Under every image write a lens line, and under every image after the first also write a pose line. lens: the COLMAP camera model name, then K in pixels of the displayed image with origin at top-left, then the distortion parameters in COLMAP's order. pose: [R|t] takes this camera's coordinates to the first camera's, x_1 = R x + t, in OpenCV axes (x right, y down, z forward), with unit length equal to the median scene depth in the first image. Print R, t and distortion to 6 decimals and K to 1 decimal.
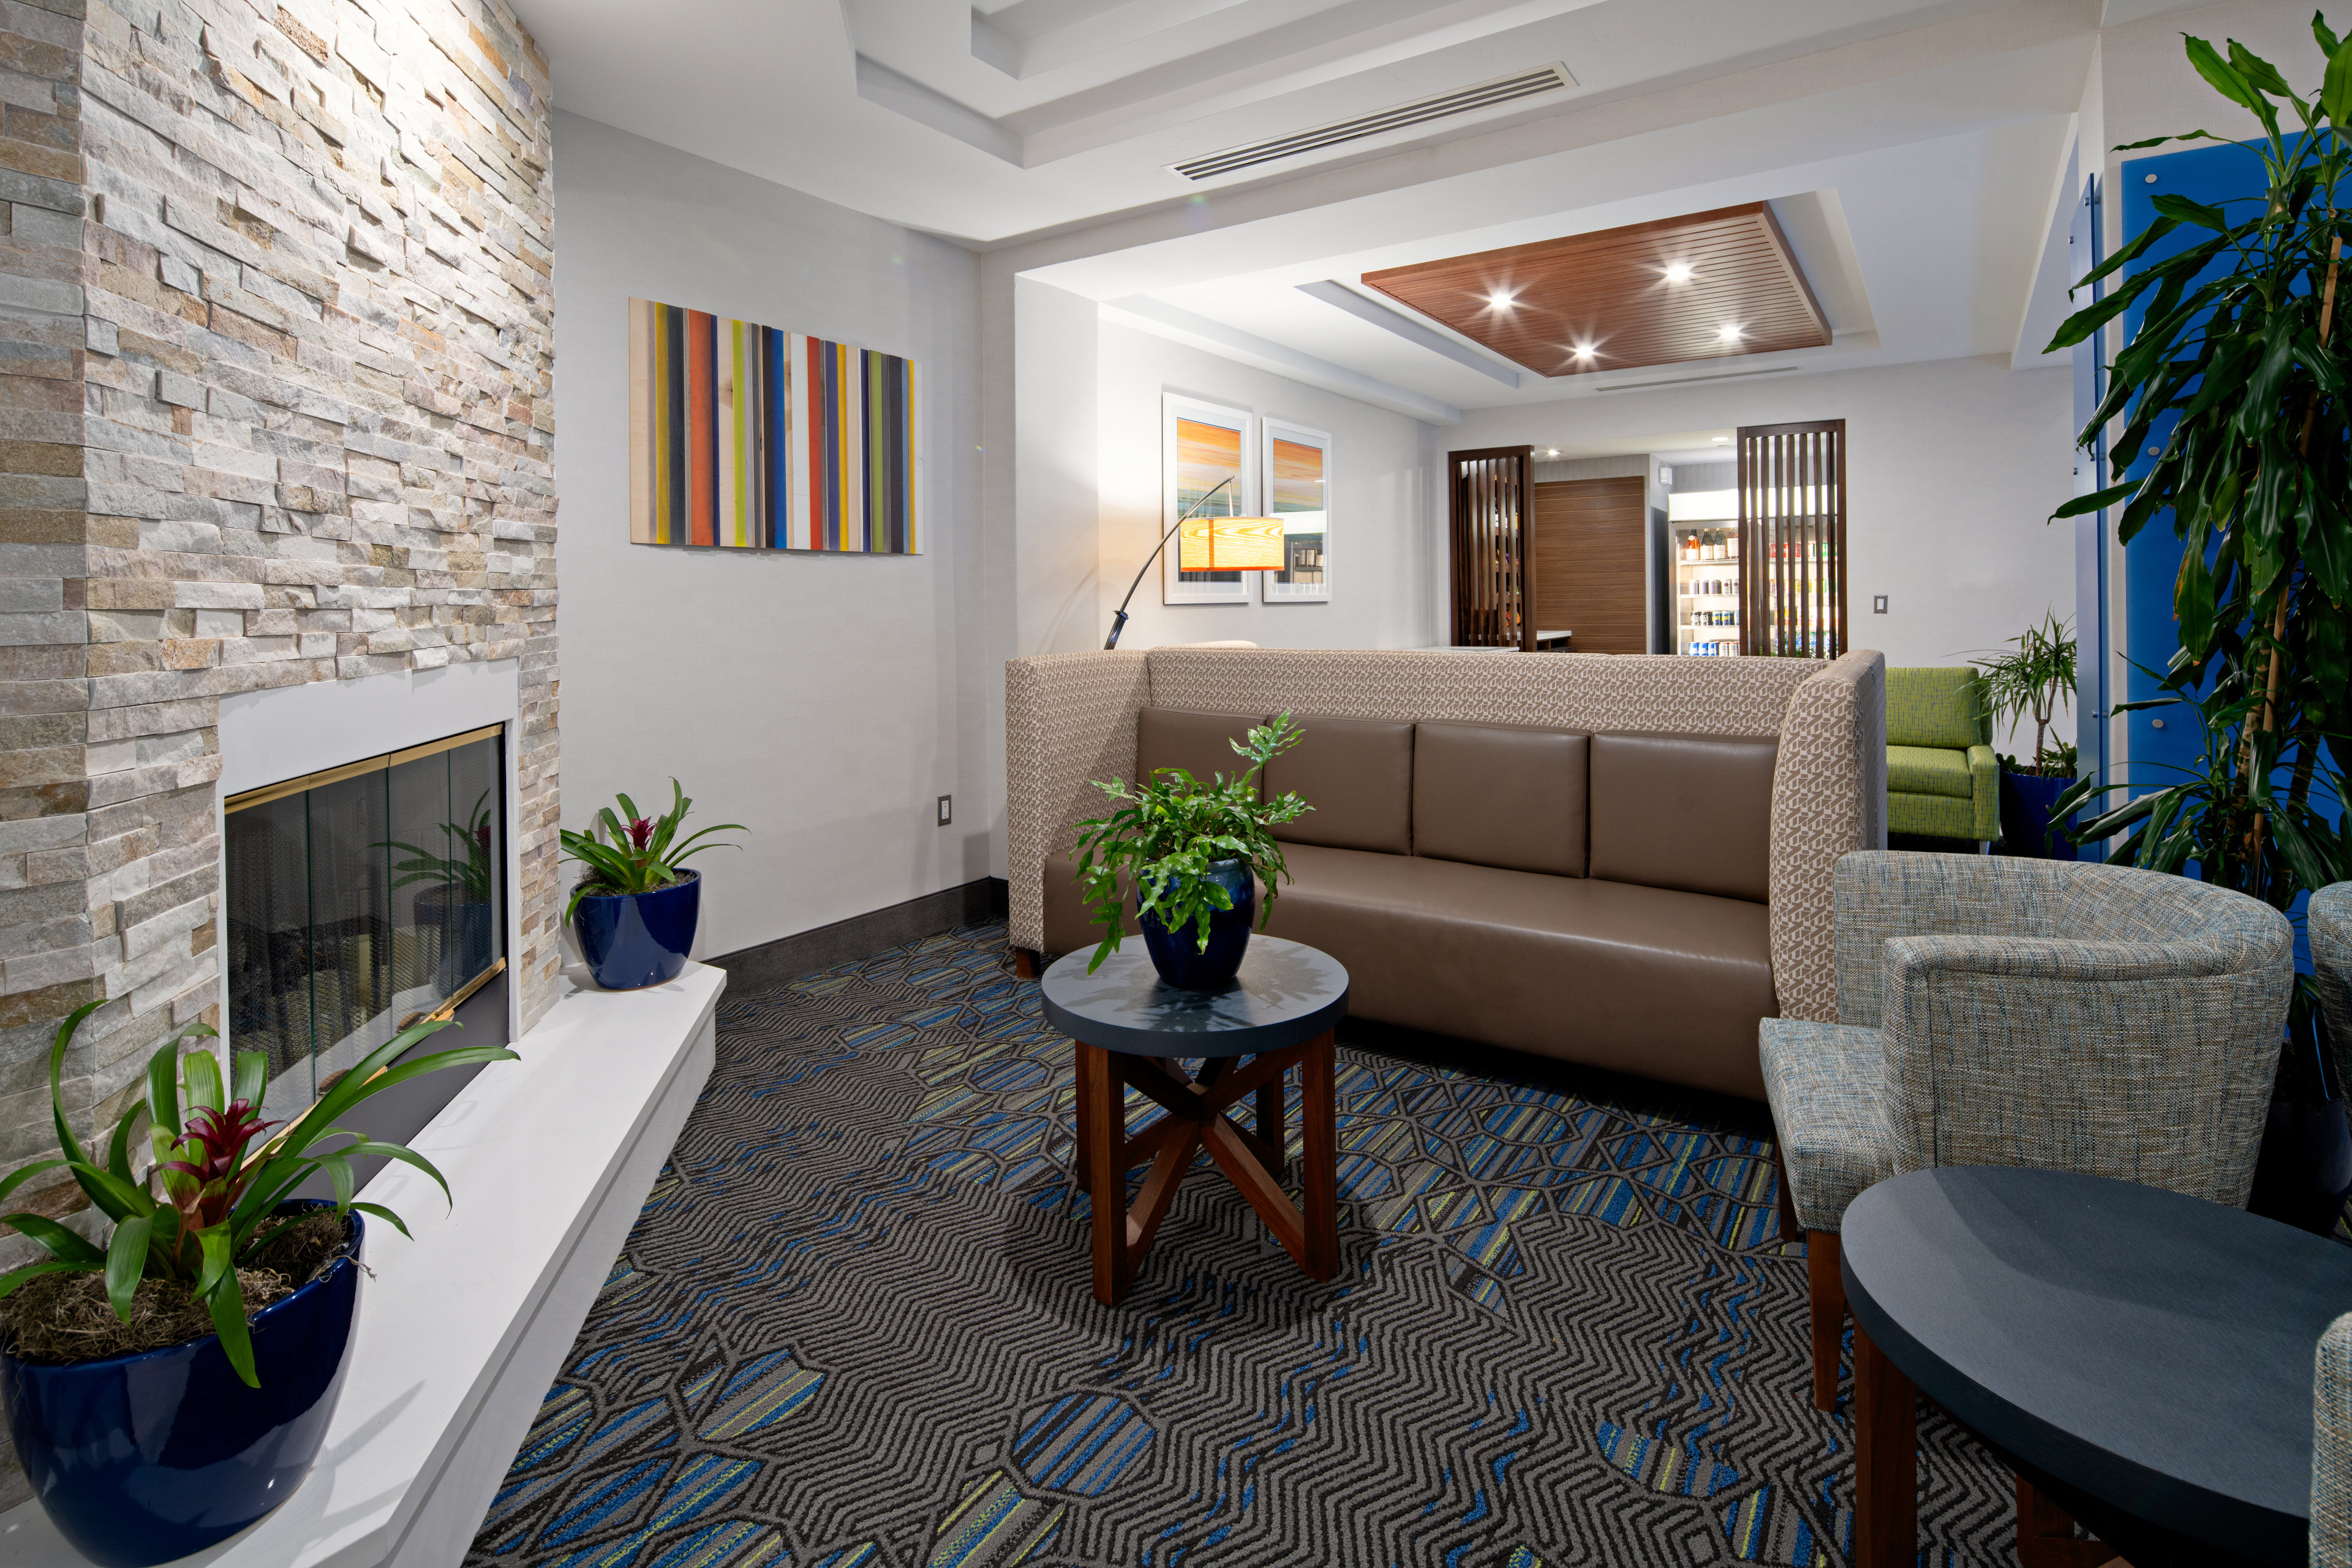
lens RADIAL K [[1144.6, 0, 1164.9], [0, 1144.6, 679.8], [0, 0, 1]] dist [0.001347, 0.000737]
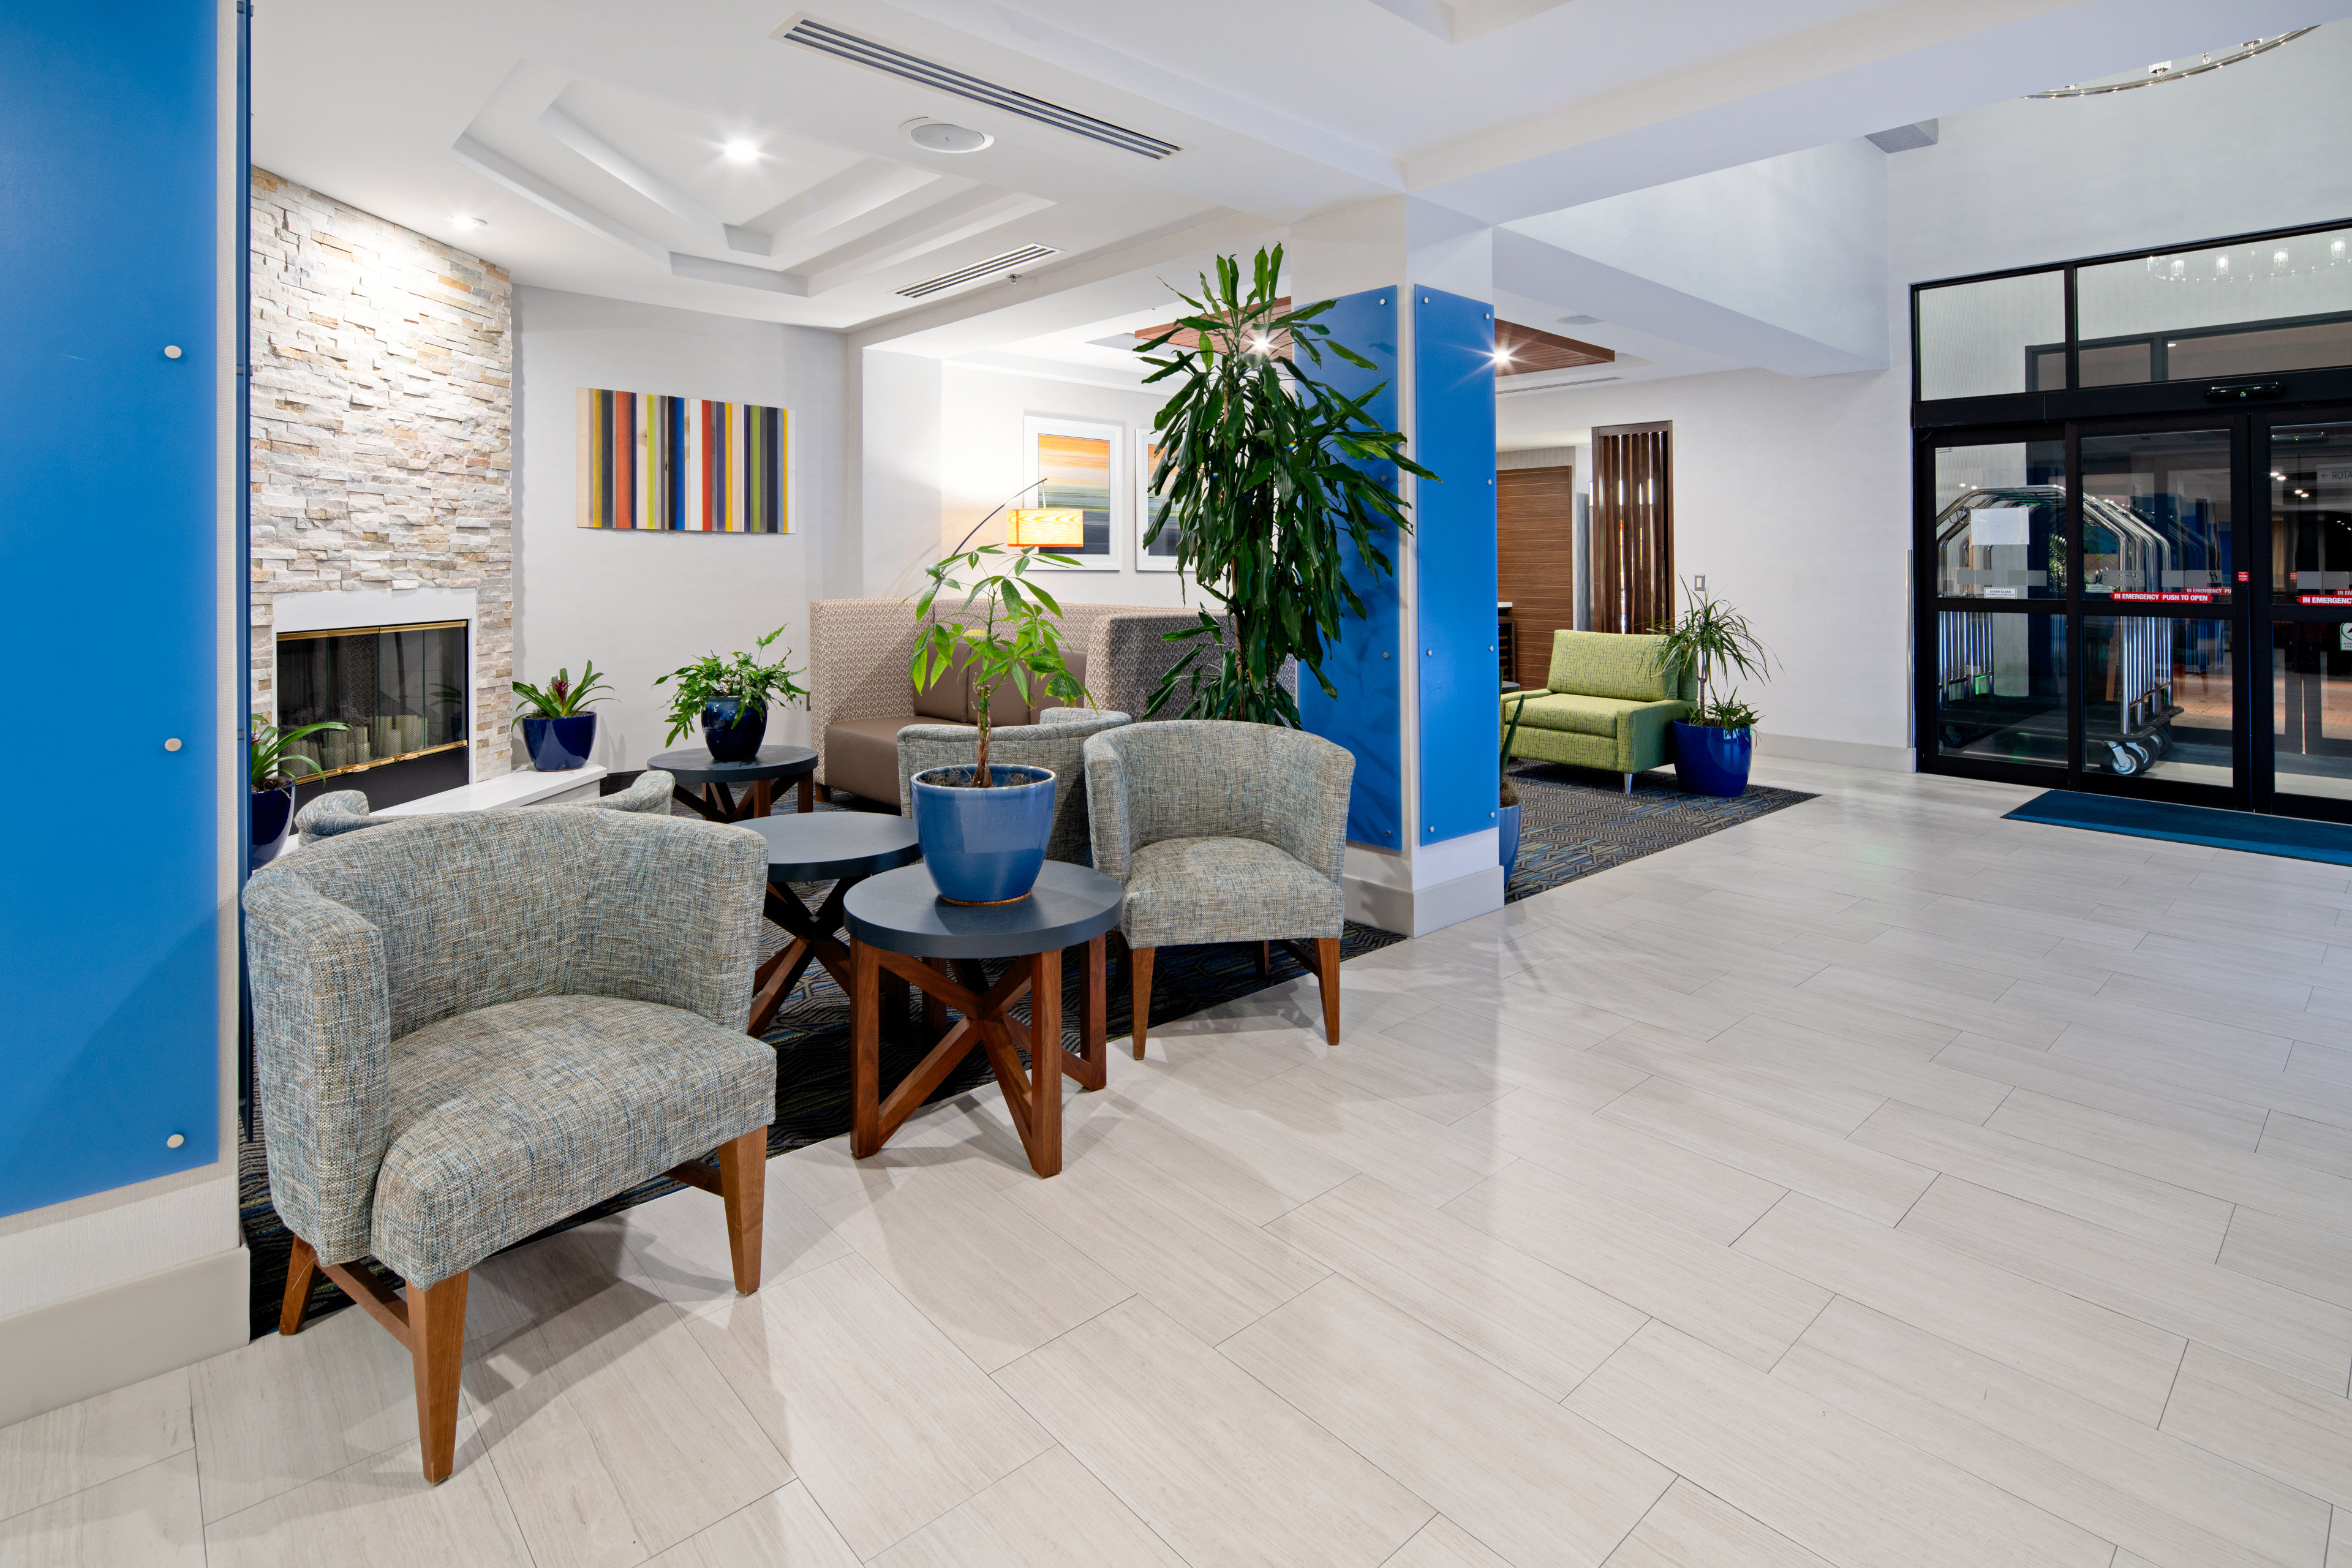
lens RADIAL K [[1144.6, 0, 1181.5], [0, 1144.6, 669.7], [0, 0, 1]] dist [0.001347, 0.000737]
pose [[0.973544, 0.038281, -0.225271, 0.929746], [-0.034119, 0.999168, 0.022343, 0.031668], [0.225938, -0.014065, 0.974040, -0.559267]]
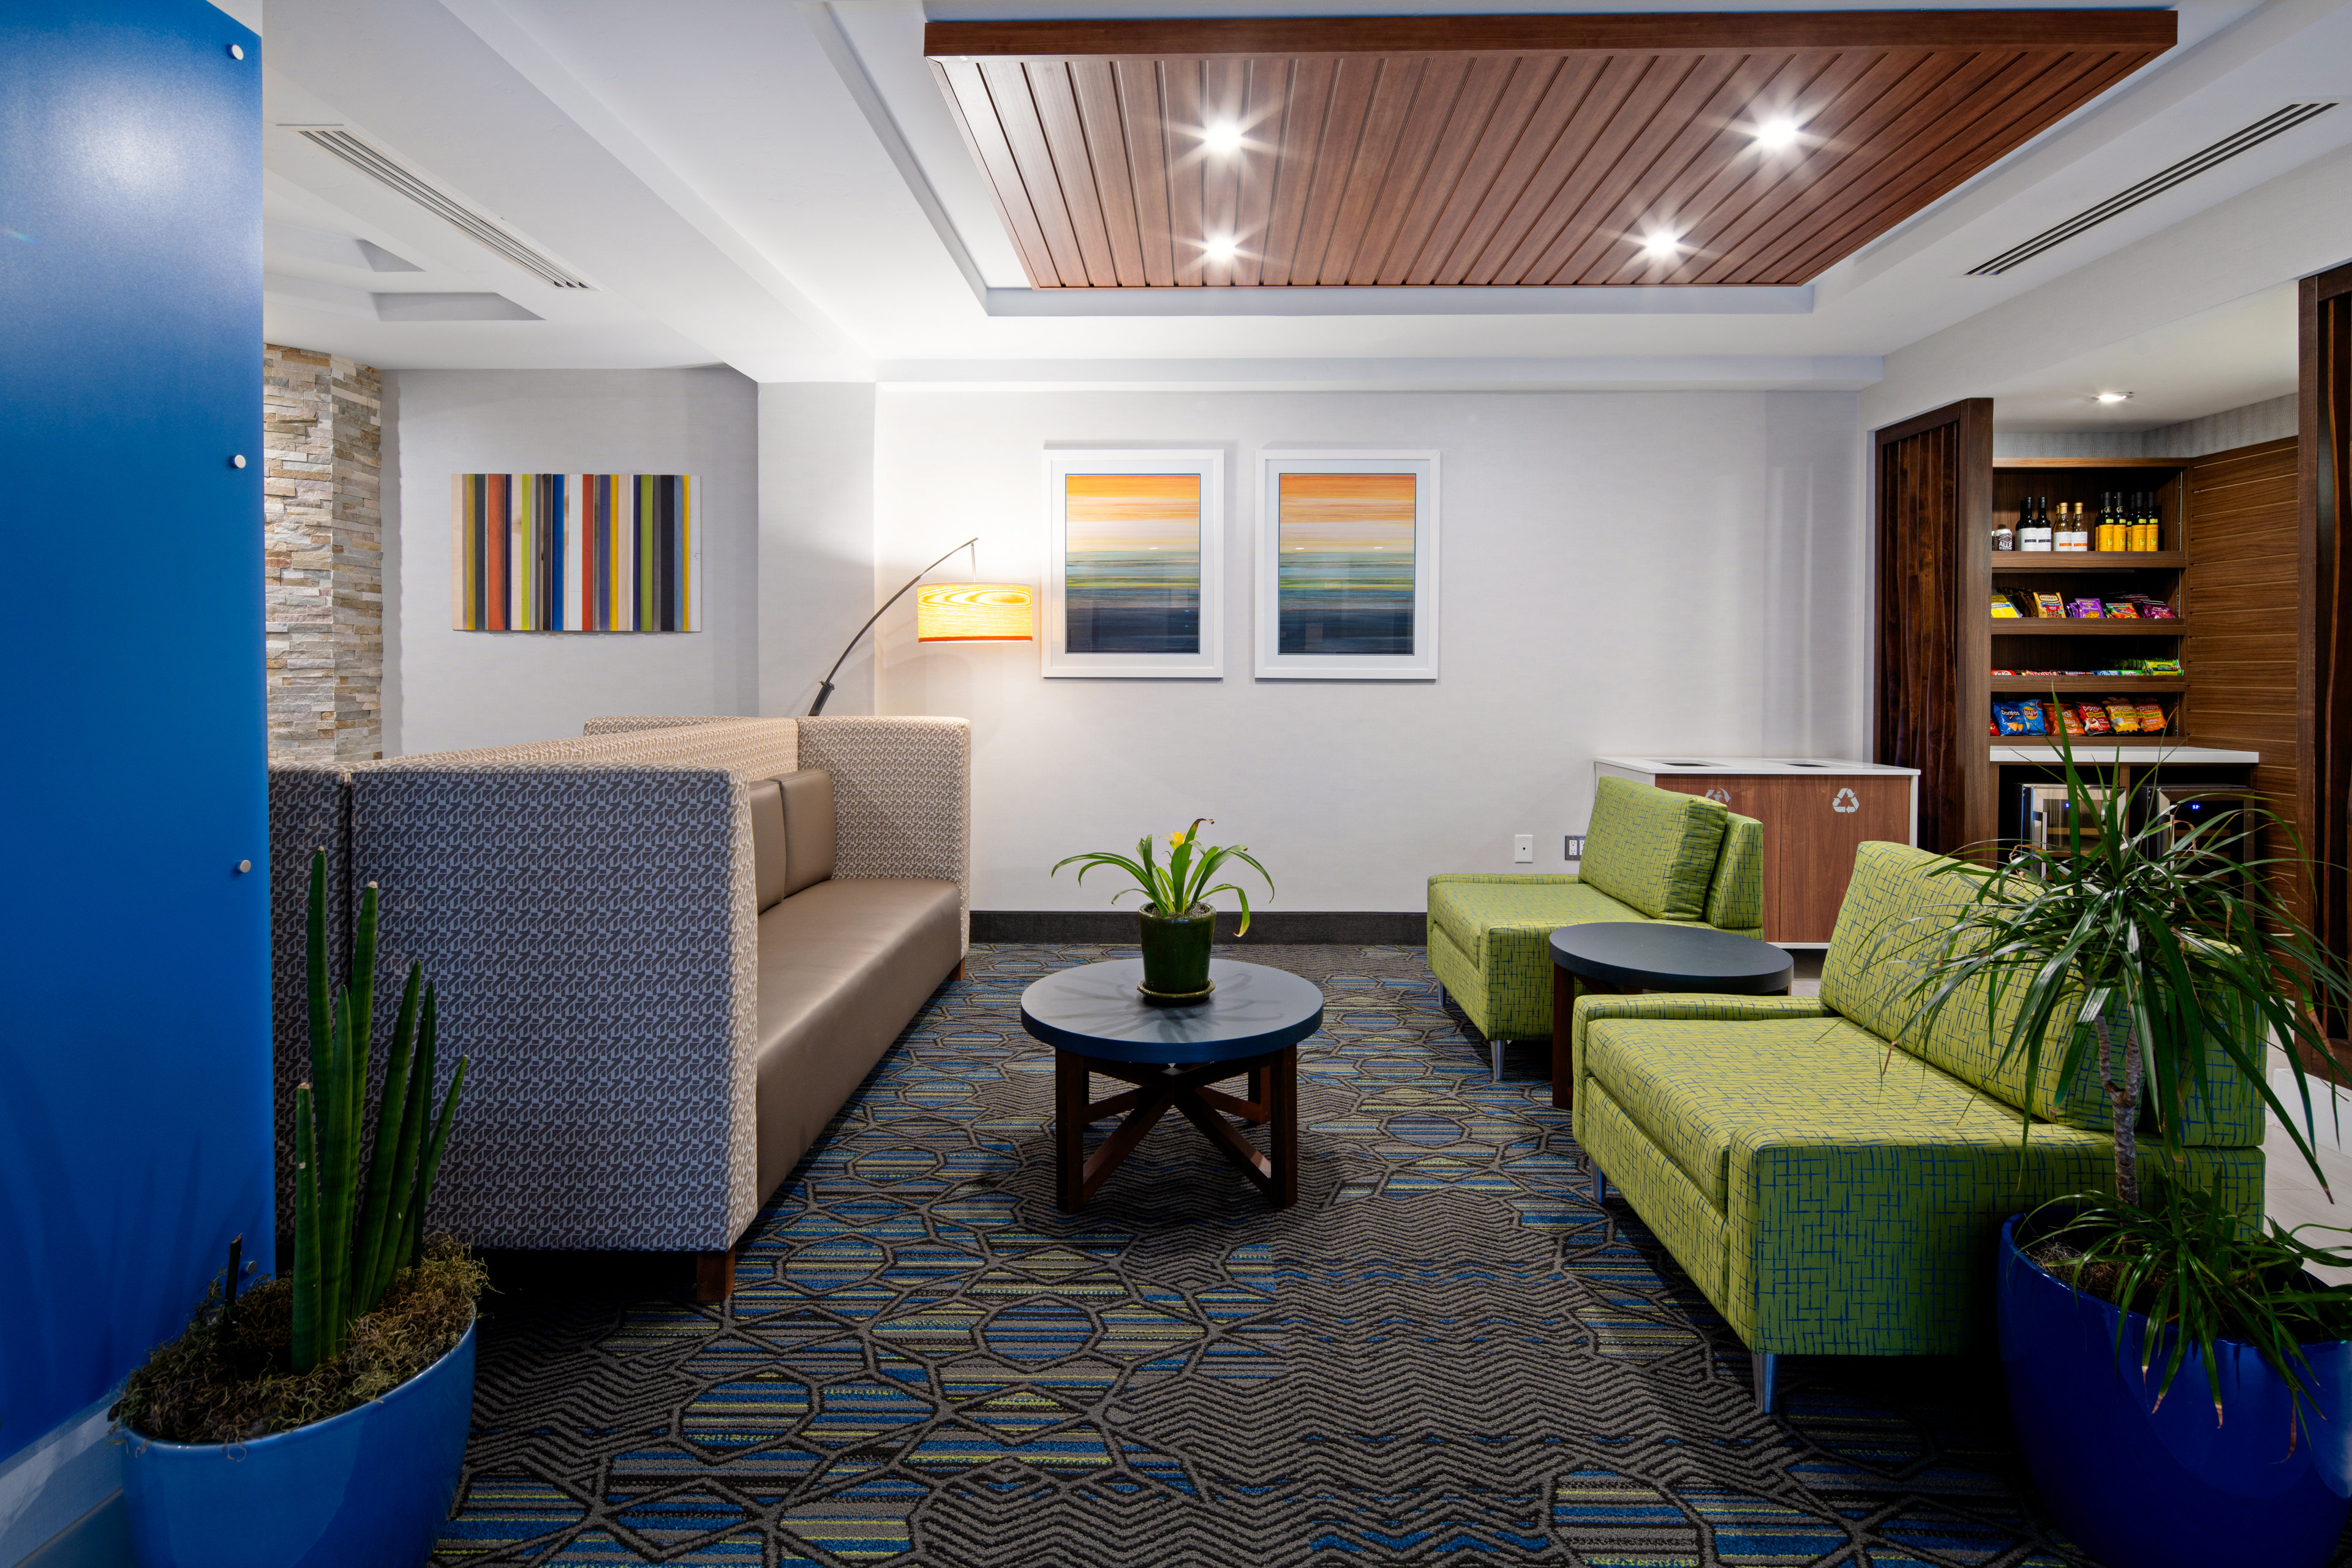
lens RADIAL K [[1165.4, 0, 1170.3], [0, 1165.4, 734.4], [0, 0, 1]] dist [0.000326, -0.001570]
pose [[0.549603, 0.055514, -0.833579, 1.581187], [-0.068827, 0.997407, 0.021045, -0.085660], [0.832586, 0.045806, 0.551999, 1.044891]]
